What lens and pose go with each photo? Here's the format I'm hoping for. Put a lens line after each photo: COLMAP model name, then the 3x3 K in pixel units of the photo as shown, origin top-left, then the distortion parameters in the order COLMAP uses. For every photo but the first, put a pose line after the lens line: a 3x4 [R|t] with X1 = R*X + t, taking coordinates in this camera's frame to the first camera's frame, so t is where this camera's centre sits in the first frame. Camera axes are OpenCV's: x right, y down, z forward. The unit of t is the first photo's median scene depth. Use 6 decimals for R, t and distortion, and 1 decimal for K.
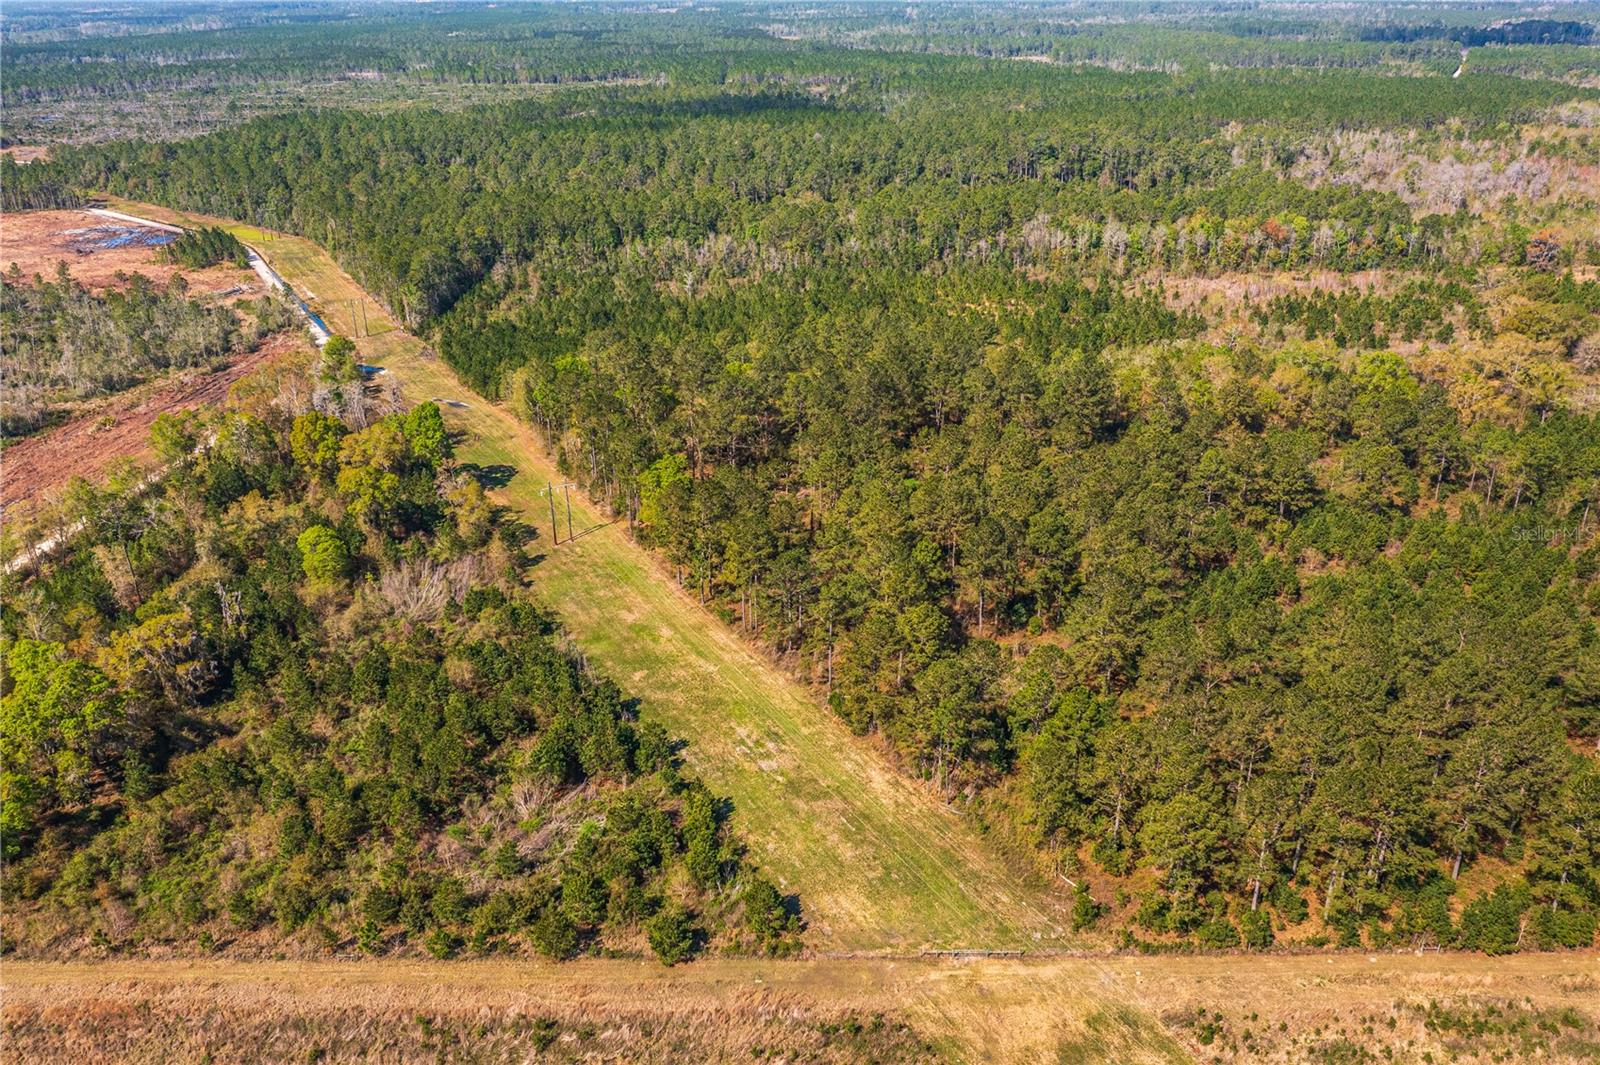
lens RADIAL K [[1301.6, 0, 803.2], [0, 1301.6, 533.5], [0, 0, 1]] dist [-0.013808, 0.002709]
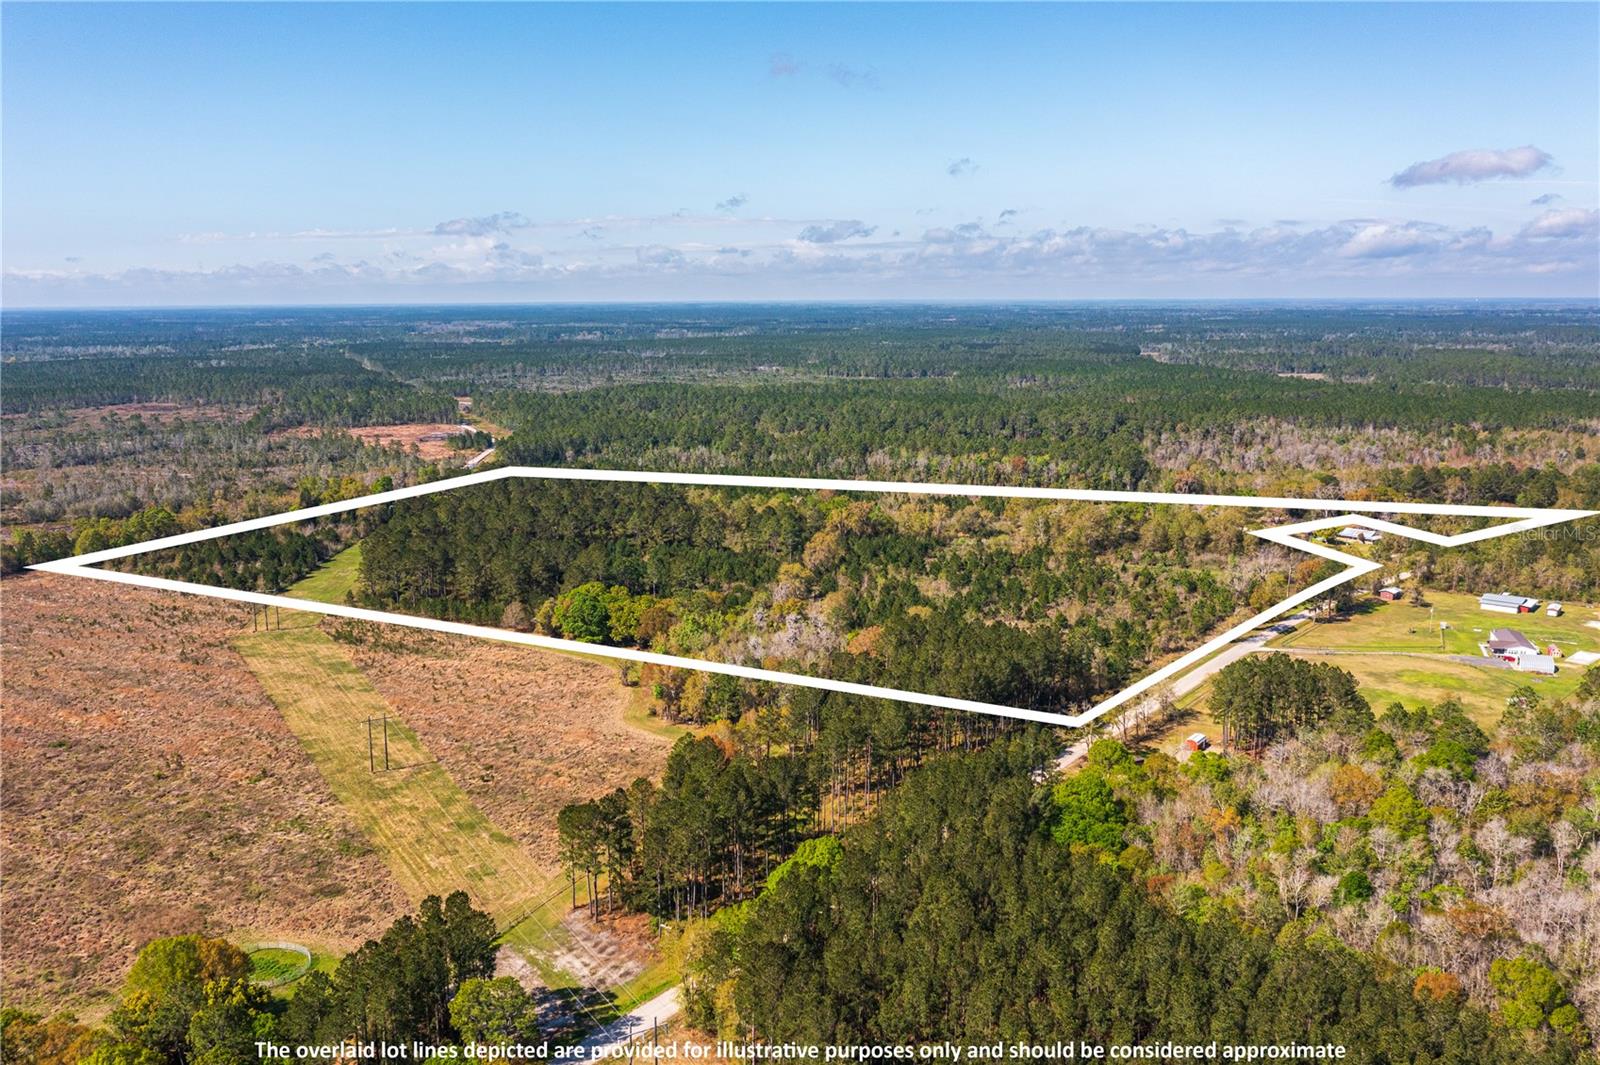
lens RADIAL K [[1262.4, 0, 784.6], [0, 1262.4, 518.0], [0, 0, 1]] dist [-0.017344, 0.007949]
pose [[0.903895, 0.080424, -0.420126, 0.737398], [-0.176463, 0.964805, -0.194966, 0.162315], [0.389659, 0.250366, 0.886275, -0.393075]]
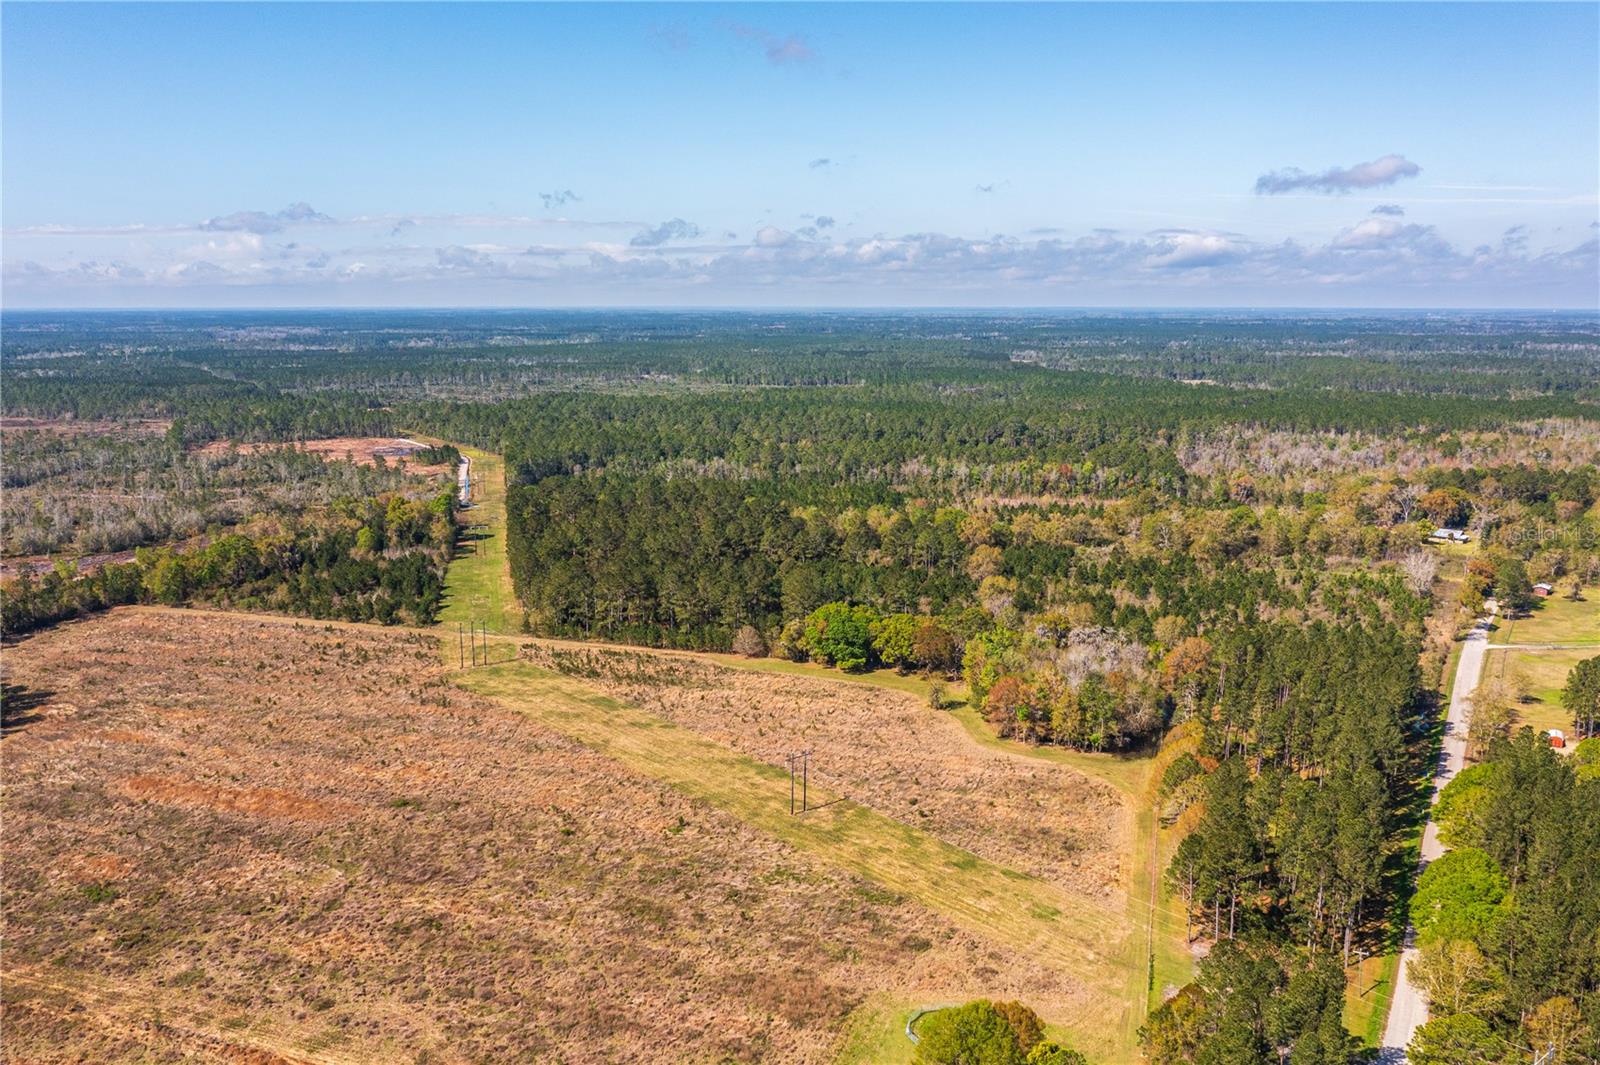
lens RADIAL K [[1301.6, 0, 794.1], [0, 1301.6, 540.2], [0, 0, 1]] dist [-0.013808, 0.002709]
pose [[0.961098, 0.061808, -0.269202, 0.469301], [-0.121847, 0.969555, -0.212408, 0.200549], [0.247877, 0.236947, 0.939369, -0.467958]]
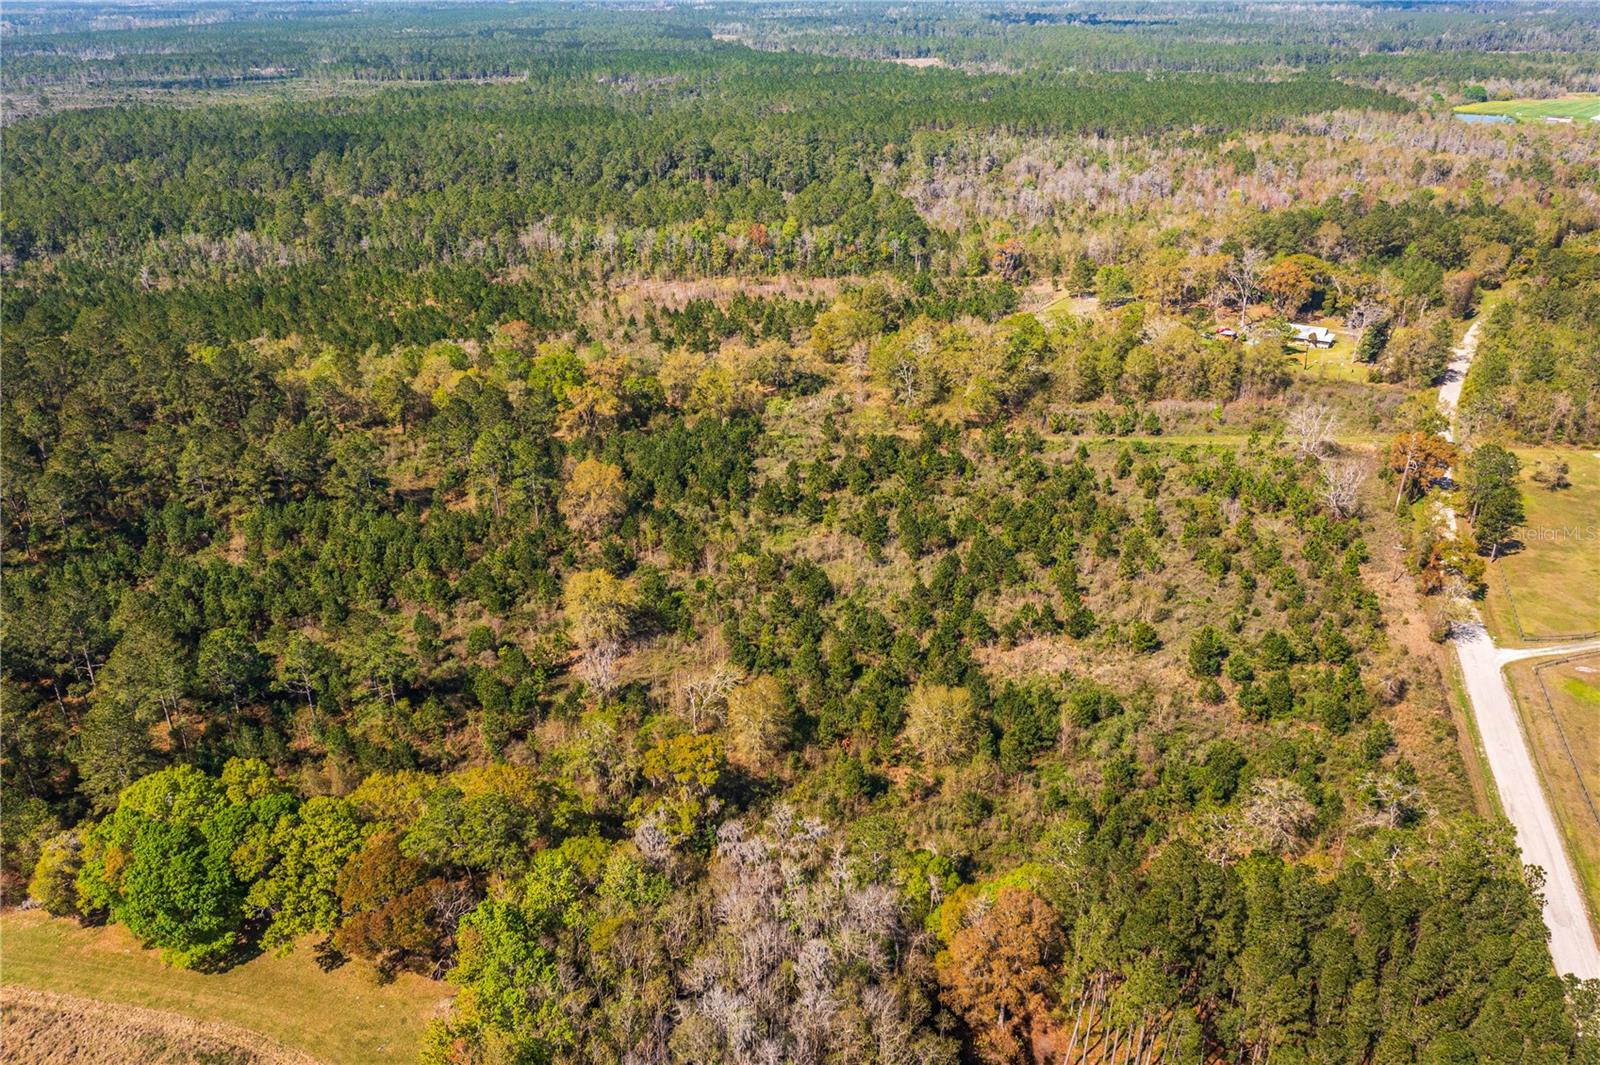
lens RADIAL K [[1301.6, 0, 777.6], [0, 1301.6, 527.9], [0, 0, 1]] dist [-0.013808, 0.002709]
pose [[0.996926, 0.034442, -0.070371, 0.457012], [-0.034593, 0.999401, -0.000928, -0.002751], [0.070297, 0.003359, 0.997520, -0.021063]]
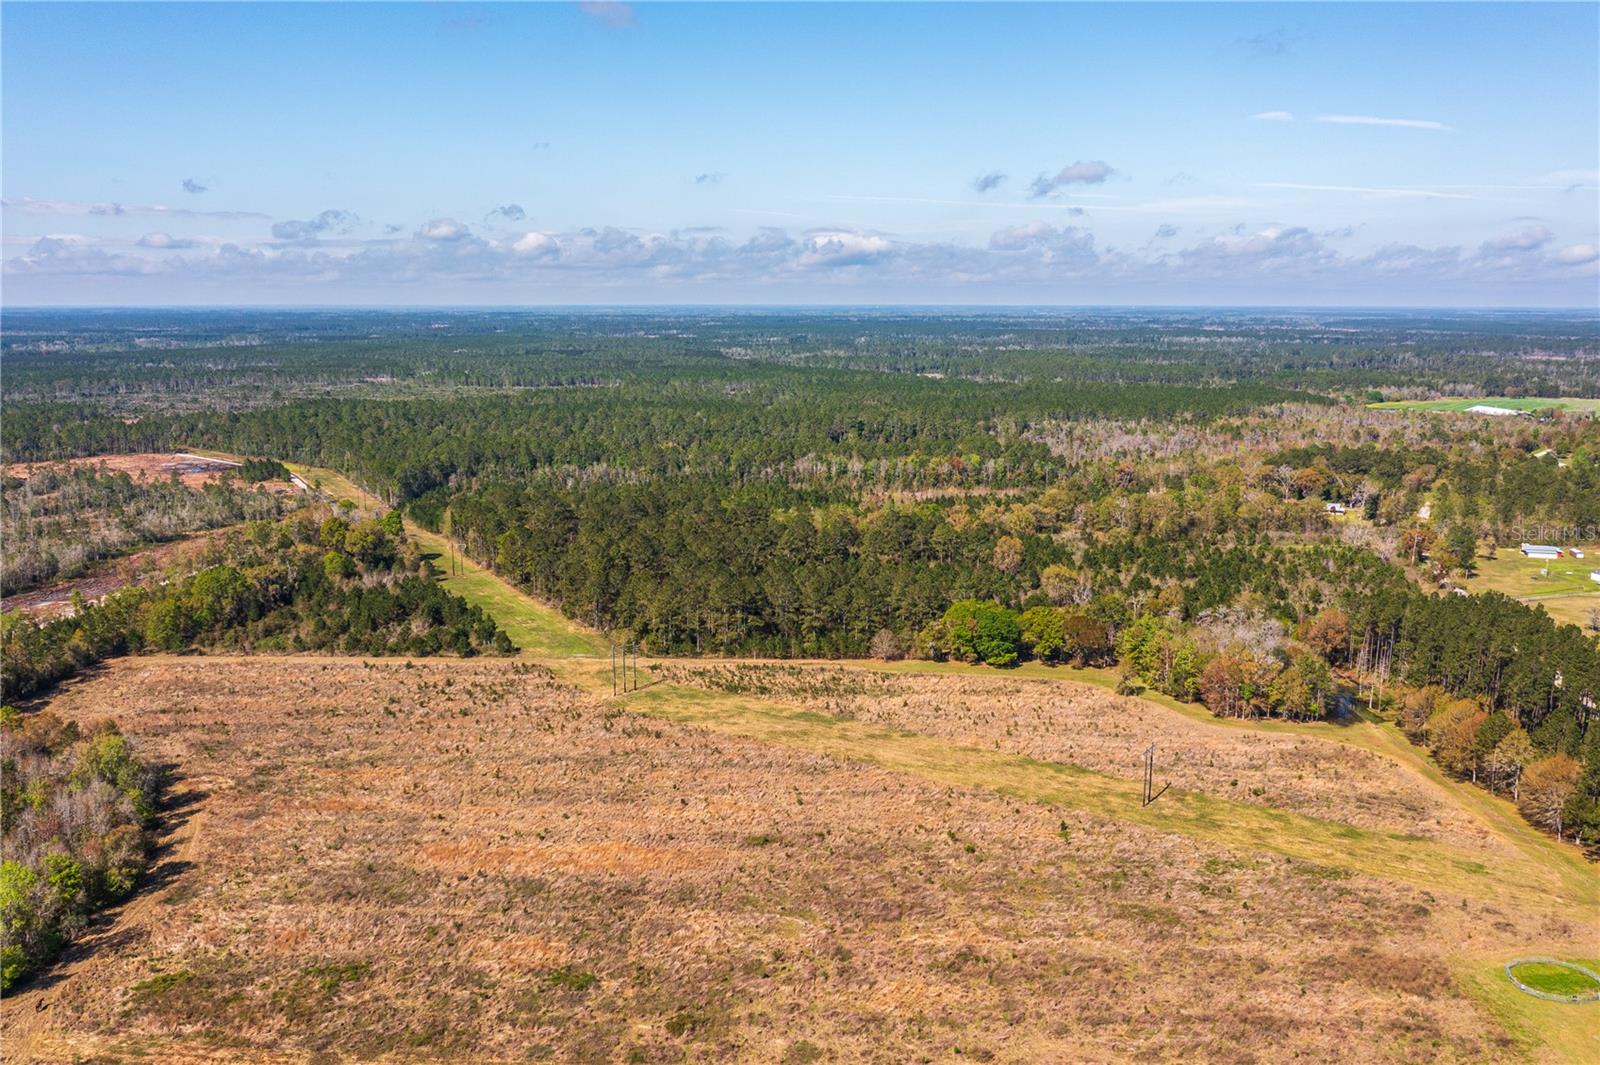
lens RADIAL K [[1301.6, 0, 810.7], [0, 1301.6, 579.9], [0, 0, 1]] dist [-0.013808, 0.002709]
pose [[0.999895, 0.011694, 0.008515, 0.175802], [-0.009752, 0.979692, -0.200271, 0.214385], [-0.010684, 0.200167, 0.979704, -0.489148]]
